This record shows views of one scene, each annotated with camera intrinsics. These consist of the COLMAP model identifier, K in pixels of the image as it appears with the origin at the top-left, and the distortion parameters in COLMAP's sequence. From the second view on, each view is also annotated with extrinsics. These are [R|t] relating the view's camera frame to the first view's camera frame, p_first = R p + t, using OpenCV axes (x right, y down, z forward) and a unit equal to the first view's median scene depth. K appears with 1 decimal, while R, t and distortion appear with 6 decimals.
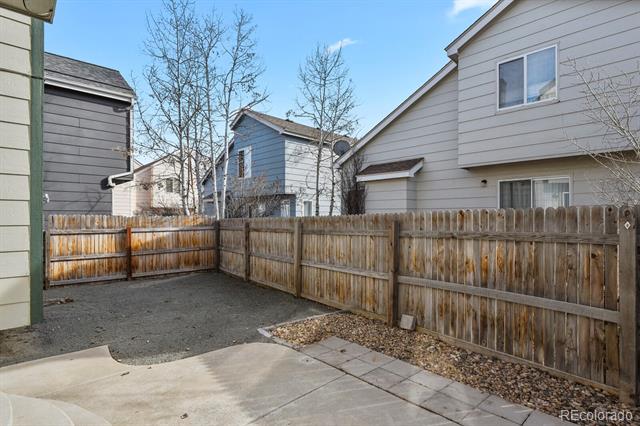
lens RADIAL K [[324.7, 0, 319.5], [0, 324.7, 214.1], [0, 0, 1]] dist [0.000156, 0.000082]
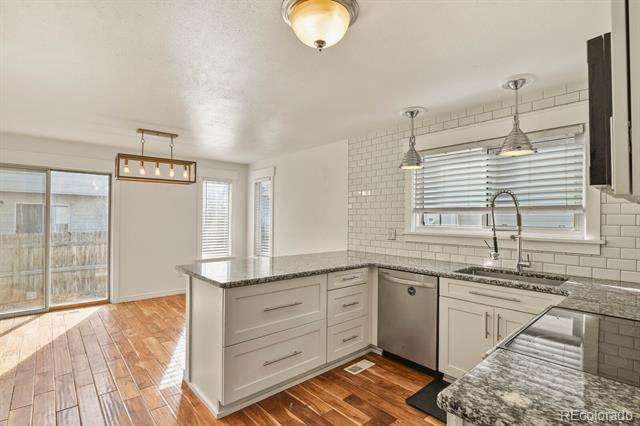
lens RADIAL K [[311.4, 0, 321.6], [0, 311.4, 215.7], [0, 0, 1]] dist [-0.004901, -0.000914]
pose [[0.045190, 0.006722, 0.998956, -1.276018], [-0.009781, 0.999932, -0.006286, -0.102409], [-0.998931, -0.009487, 0.045253, -0.618977]]
